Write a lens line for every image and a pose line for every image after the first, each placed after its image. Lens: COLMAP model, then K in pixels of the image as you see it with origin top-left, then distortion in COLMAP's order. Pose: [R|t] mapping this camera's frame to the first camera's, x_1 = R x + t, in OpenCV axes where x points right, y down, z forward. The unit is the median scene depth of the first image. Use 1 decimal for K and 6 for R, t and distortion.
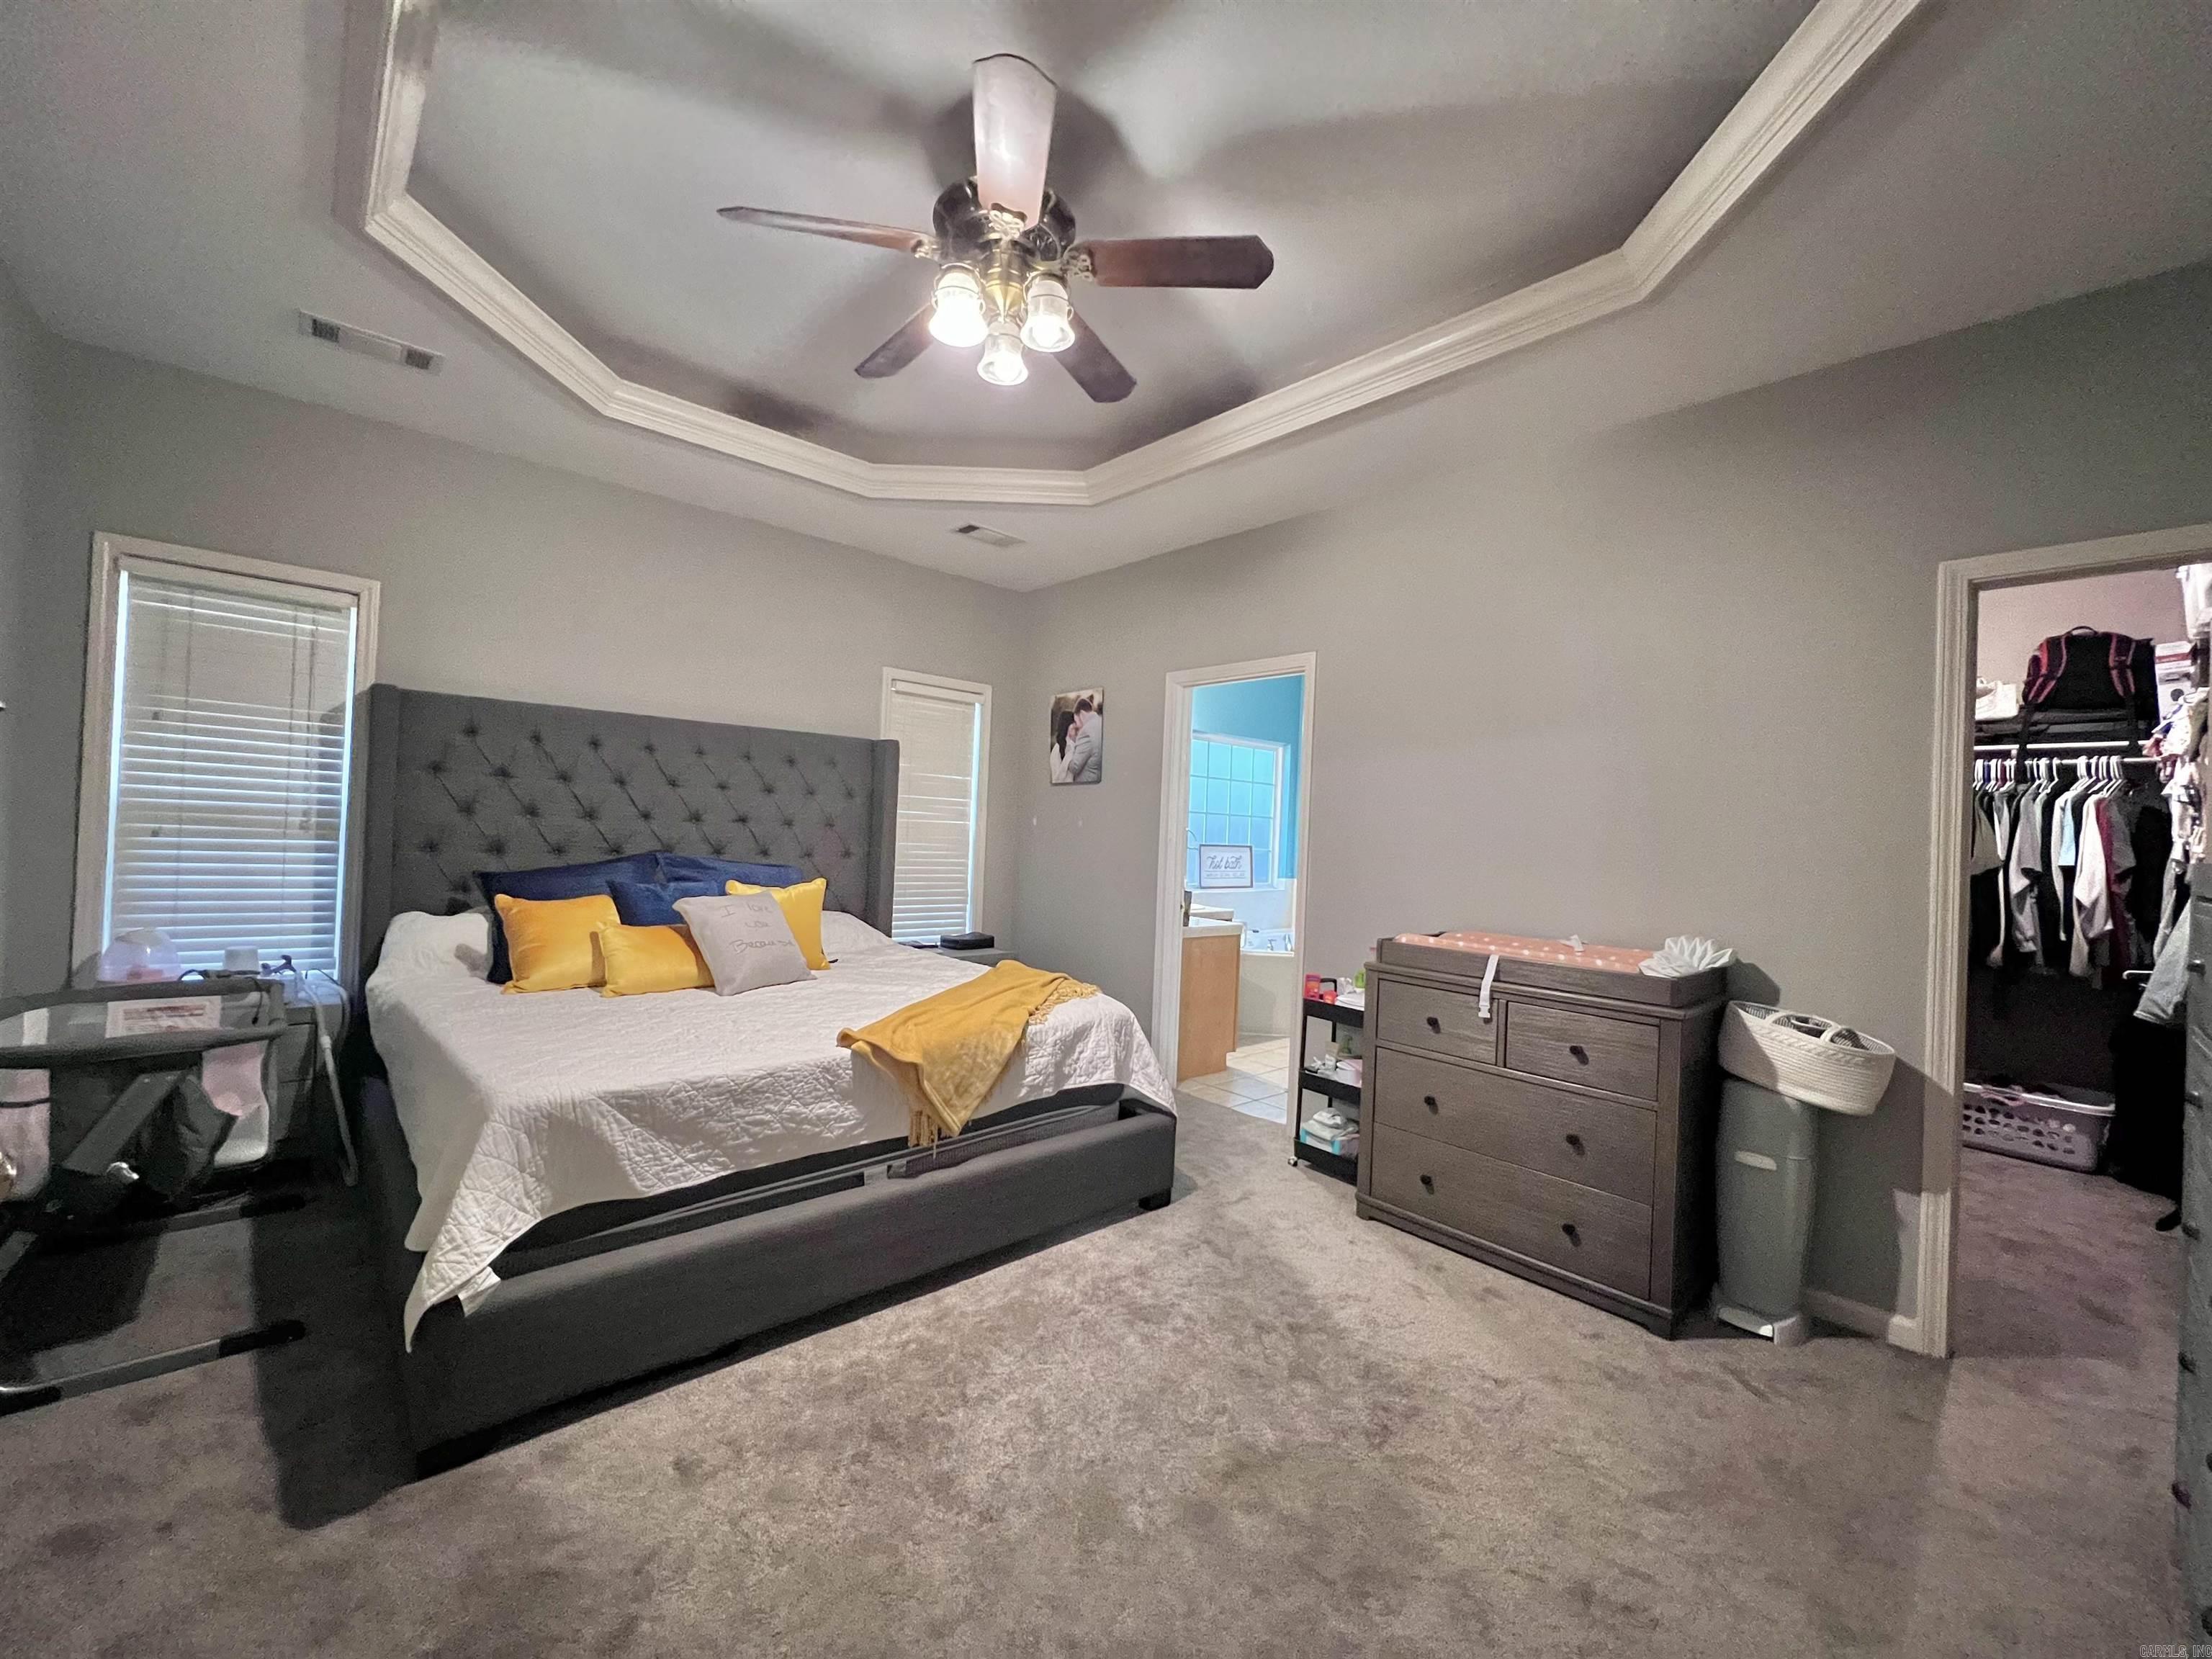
lens RADIAL K [[881.9, 0, 1108.8], [0, 881.9, 828.6], [0, 0, 1]] dist [-0.001373, 0.000360]
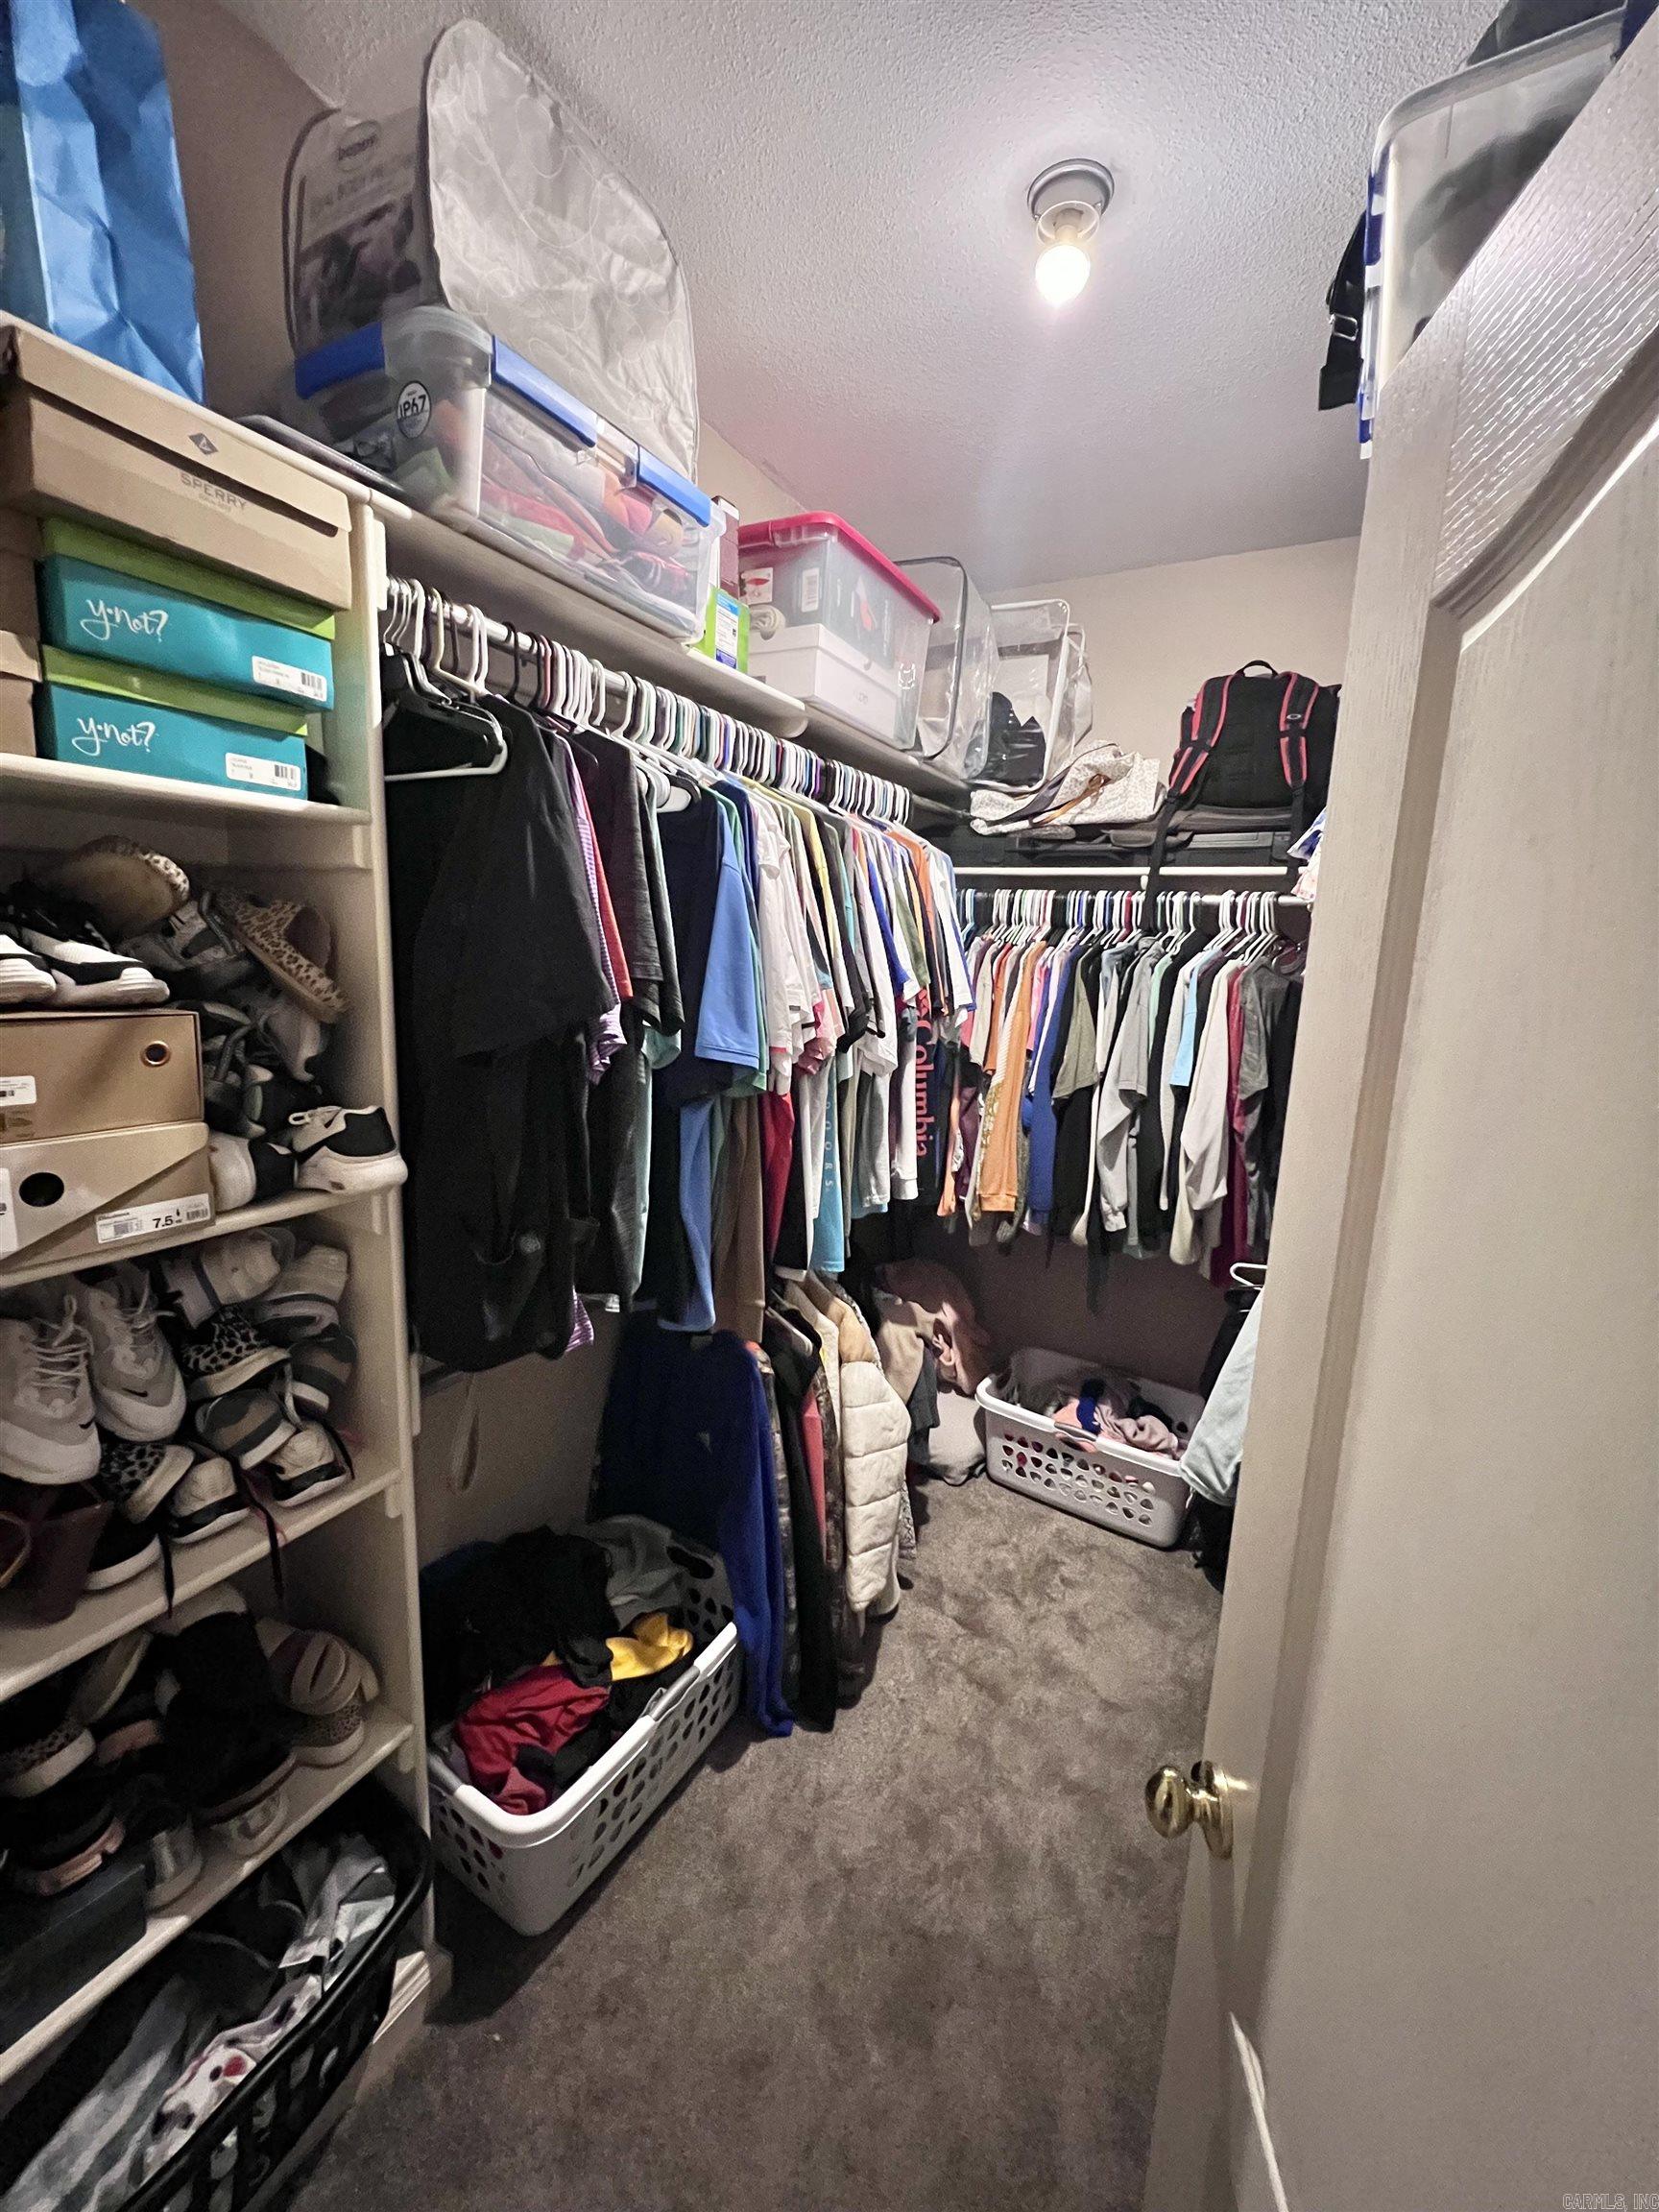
lens RADIAL K [[881.9, 0, 824.4], [0, 881.9, 1103.2], [0, 0, 1]] dist [-0.001373, 0.000360]
pose [[0.951427, -0.066275, 0.300655, 0.673873], [0.003426, 0.978773, 0.204917, -0.065814], [-0.307854, -0.193934, 0.931459, 0.515656]]
